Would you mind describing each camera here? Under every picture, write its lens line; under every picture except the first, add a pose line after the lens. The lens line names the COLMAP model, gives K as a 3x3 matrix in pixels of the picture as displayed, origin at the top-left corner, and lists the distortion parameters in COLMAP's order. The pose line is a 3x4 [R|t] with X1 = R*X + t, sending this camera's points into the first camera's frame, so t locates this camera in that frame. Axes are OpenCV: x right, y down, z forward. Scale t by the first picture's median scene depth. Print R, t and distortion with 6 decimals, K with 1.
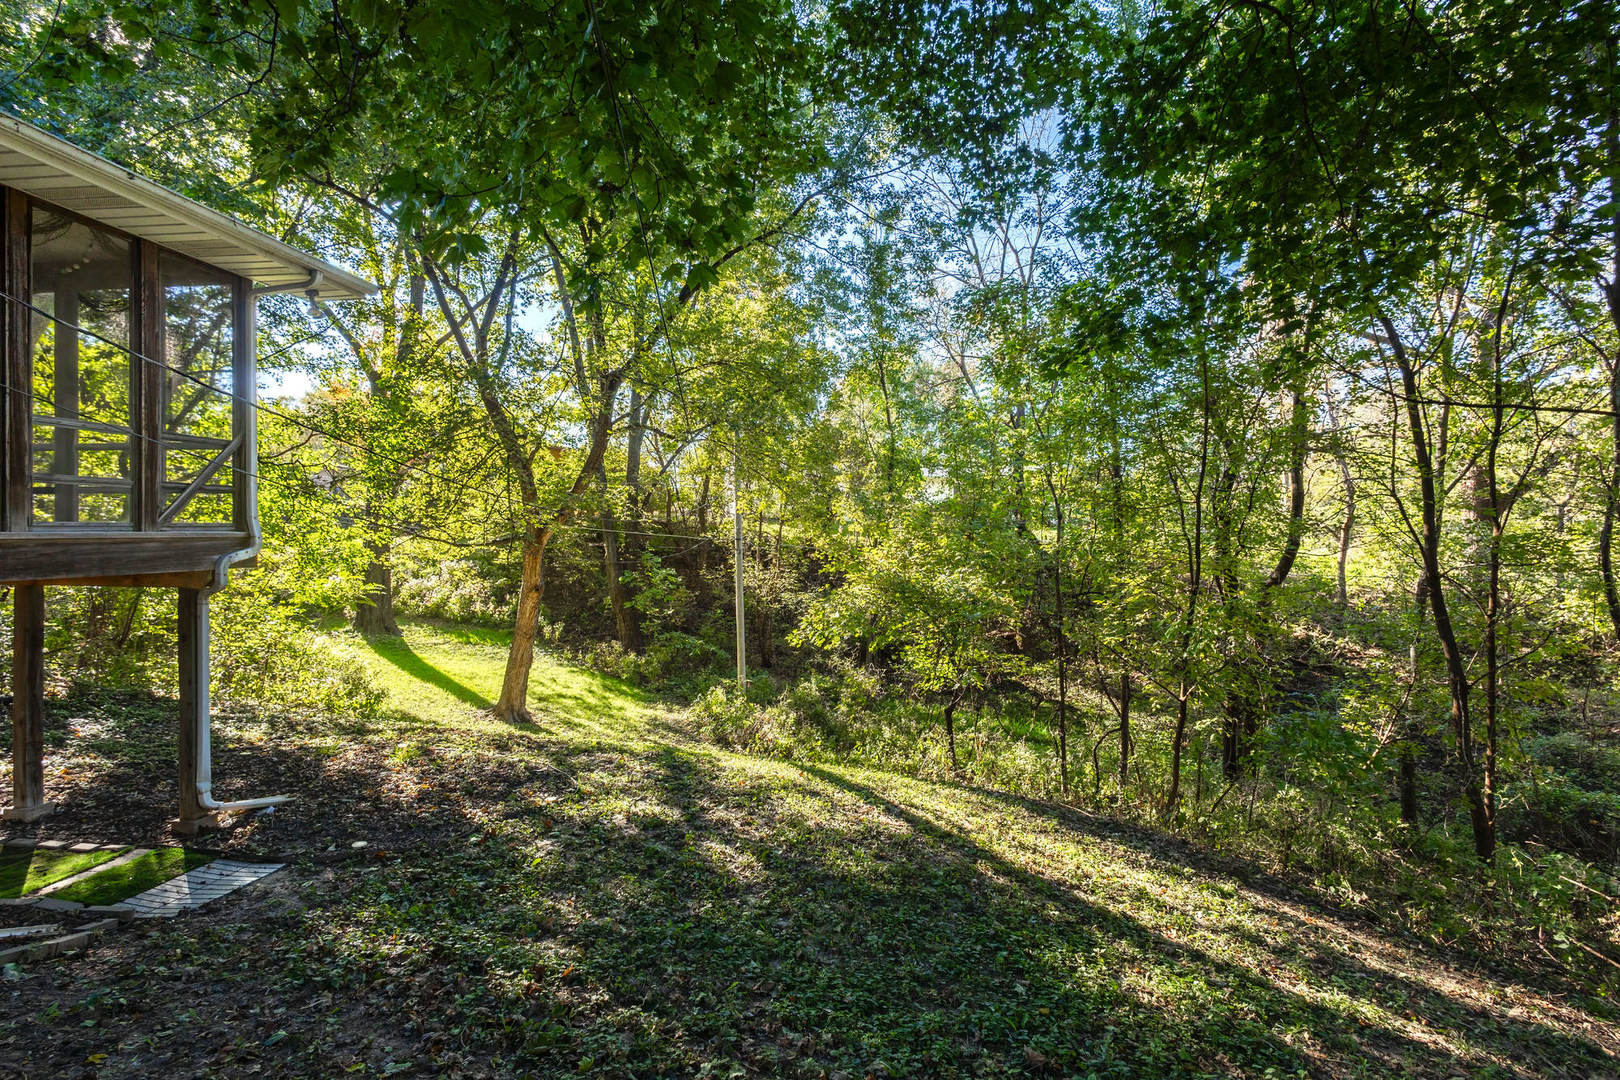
lens RADIAL K [[766.0, 0, 814.4], [0, 766.0, 543.0], [0, 0, 1]] dist [-0.000512, -0.000012]
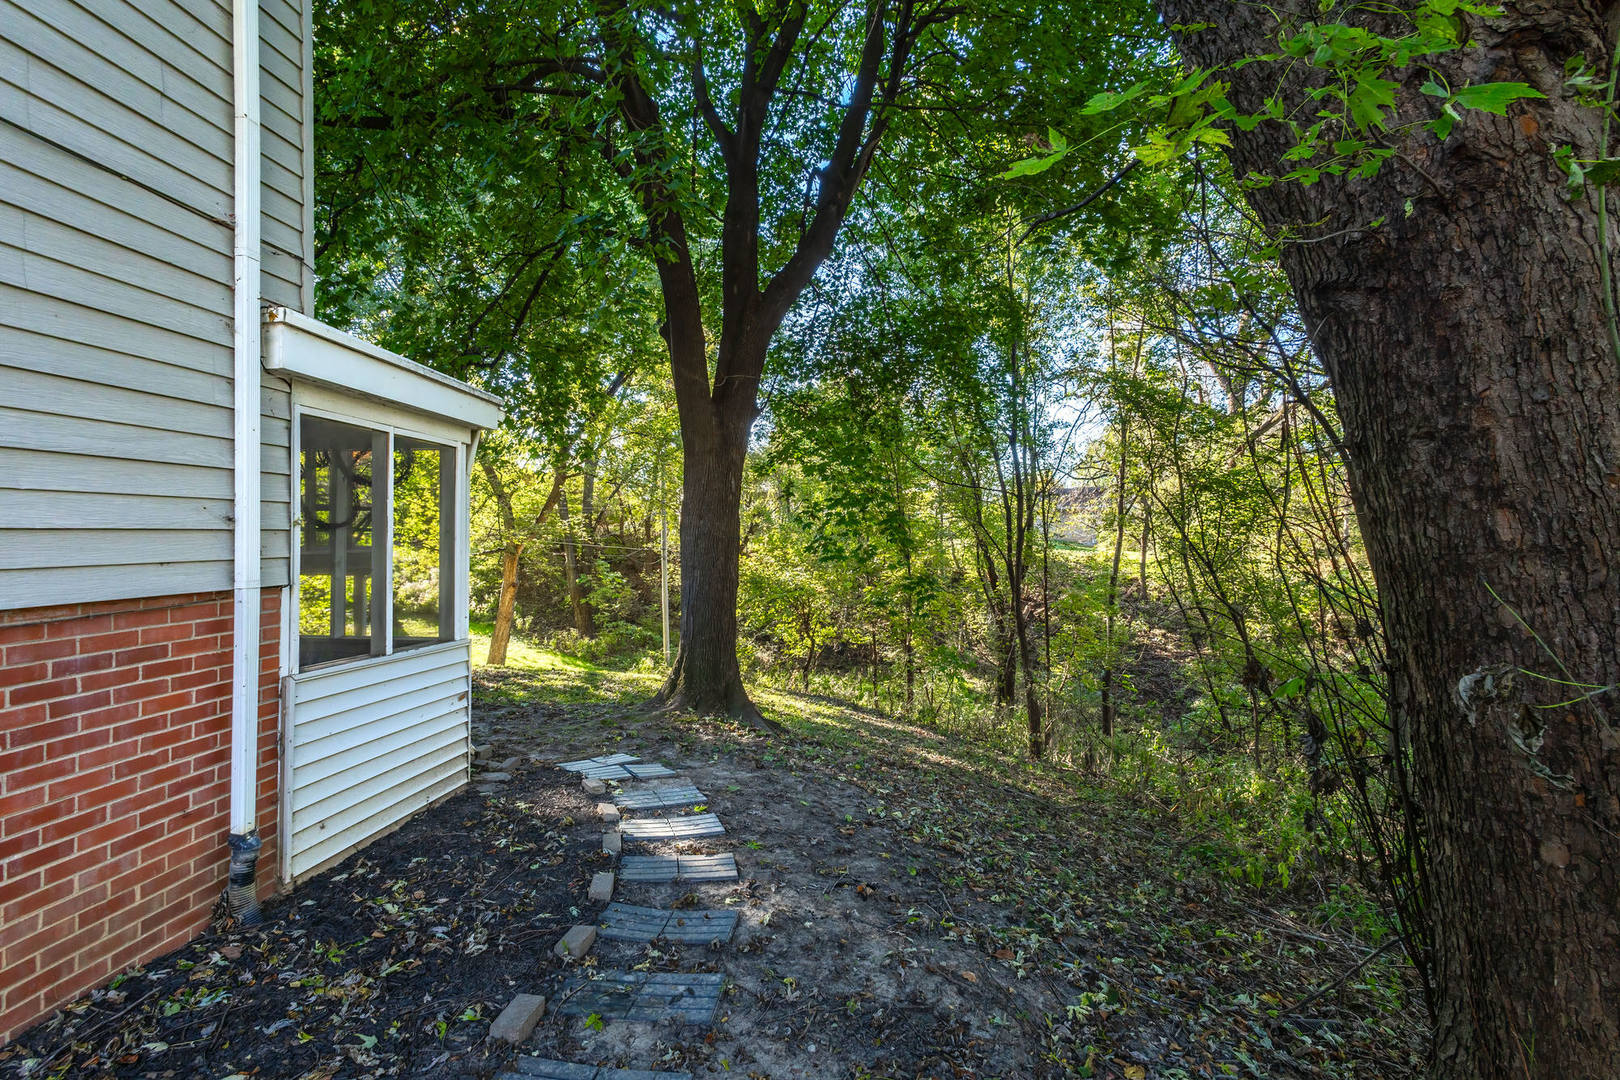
lens RADIAL K [[766.0, 0, 808.7], [0, 766.0, 531.8], [0, 0, 1]] dist [-0.000512, -0.000012]
pose [[0.999442, -0.006040, 0.032856, 0.088800], [0.006838, 0.999683, -0.024249, -0.000617], [-0.032699, 0.024460, 0.999166, -0.285088]]
